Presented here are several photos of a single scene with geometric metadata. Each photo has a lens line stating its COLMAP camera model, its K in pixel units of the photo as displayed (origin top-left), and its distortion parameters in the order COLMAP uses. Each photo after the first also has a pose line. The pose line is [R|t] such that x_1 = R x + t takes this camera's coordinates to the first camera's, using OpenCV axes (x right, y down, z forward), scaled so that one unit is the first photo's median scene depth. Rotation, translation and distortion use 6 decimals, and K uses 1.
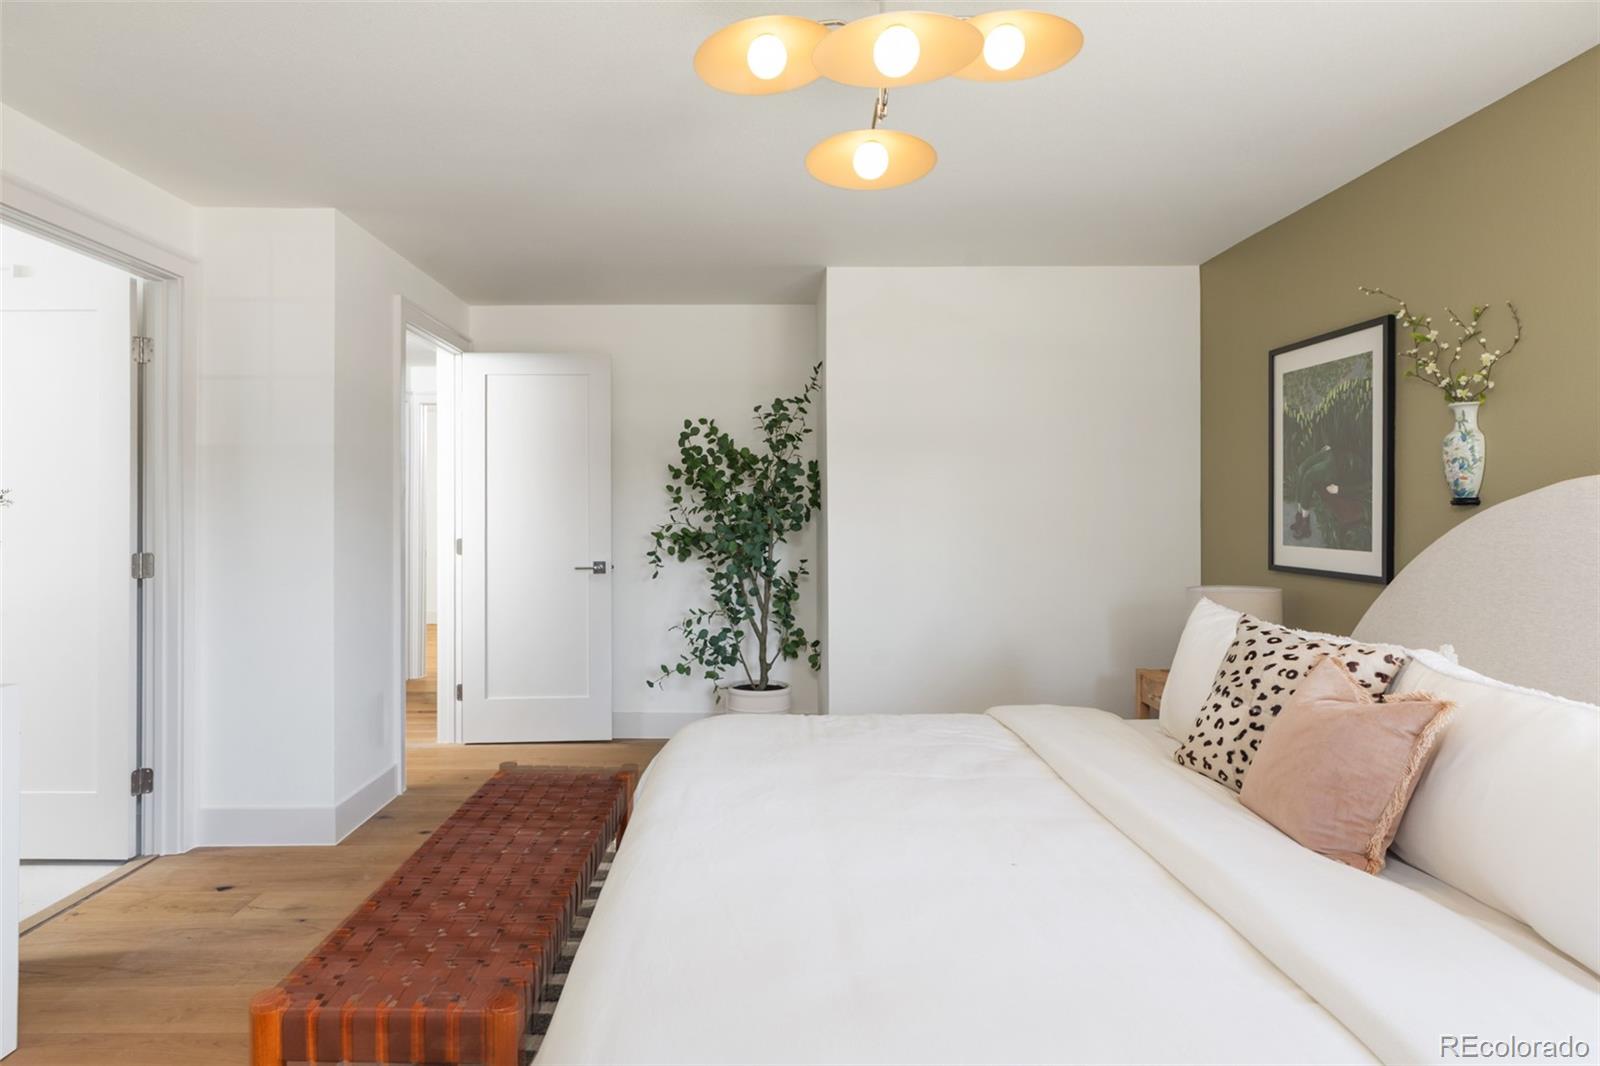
lens RADIAL K [[861.6, 0, 797.8], [0, 861.6, 523.2], [0, 0, 1]] dist [0.006129, 0.000186]
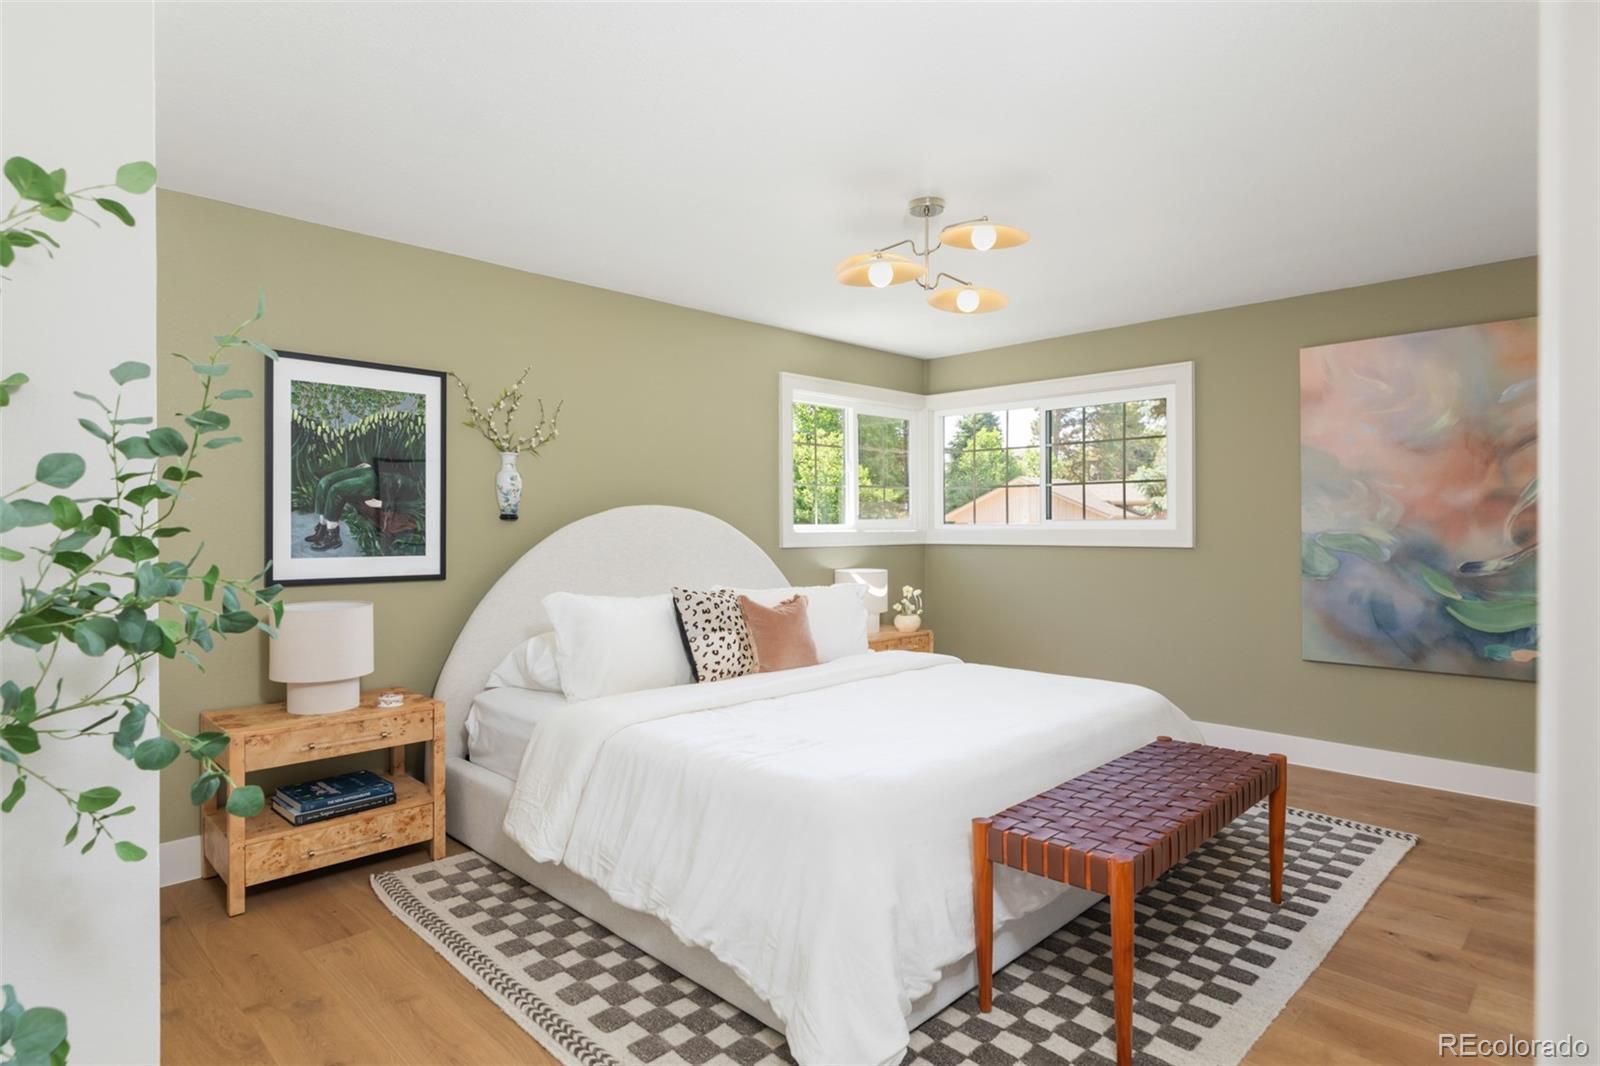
lens RADIAL K [[861.6, 0, 800.5], [0, 861.6, 529.0], [0, 0, 1]] dist [0.006129, 0.000186]
pose [[-0.660934, -0.000288, 0.750444, -0.570729], [0.011577, 0.999877, 0.010580, -0.011313], [-0.750355, 0.015680, -0.660849, 1.294222]]
